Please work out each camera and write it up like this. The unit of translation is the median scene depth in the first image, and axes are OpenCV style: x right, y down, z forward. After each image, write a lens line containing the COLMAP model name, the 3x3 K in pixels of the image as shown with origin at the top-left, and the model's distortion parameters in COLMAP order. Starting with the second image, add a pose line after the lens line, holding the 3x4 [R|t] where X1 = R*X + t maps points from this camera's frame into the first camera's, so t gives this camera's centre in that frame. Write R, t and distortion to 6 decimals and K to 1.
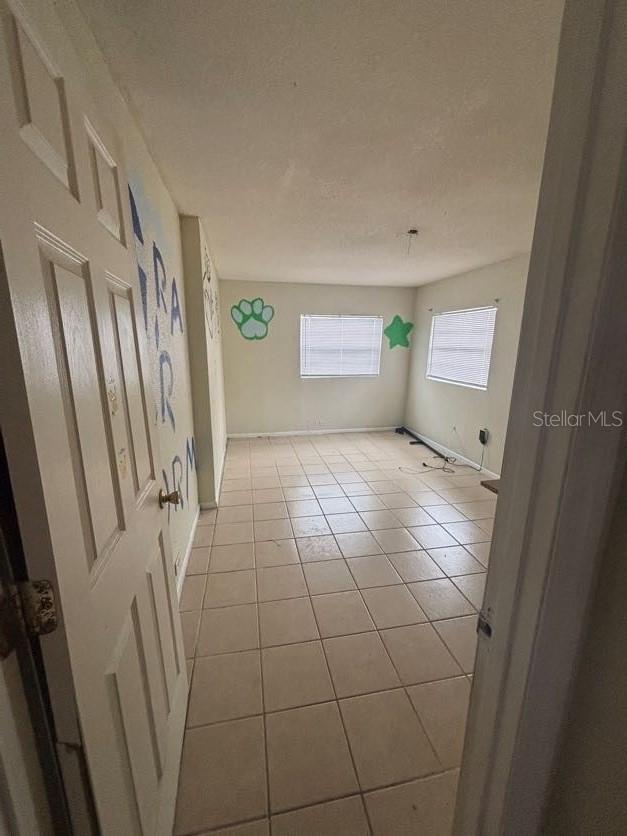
lens RADIAL K [[339.6, 0, 310.4], [0, 339.6, 418.8], [0, 0, 1]] dist [0.001050, 0.001114]
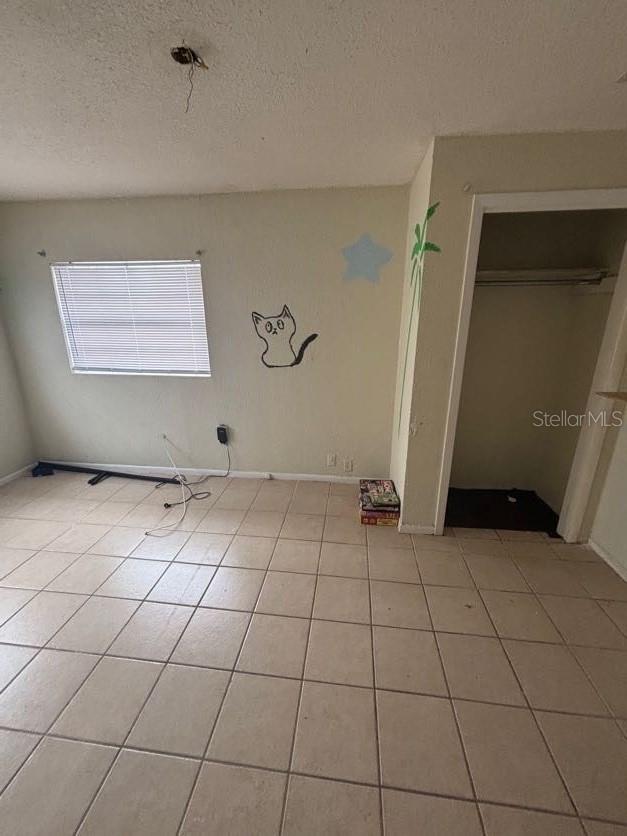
lens RADIAL K [[339.6, 0, 314.2], [0, 339.6, 418.7], [0, 0, 1]] dist [0.001050, 0.001114]
pose [[0.308055, -0.304177, 0.901431, -0.110268], [0.214760, 0.945287, 0.245584, -0.118494], [-0.926812, 0.117938, 0.356525, 0.472771]]
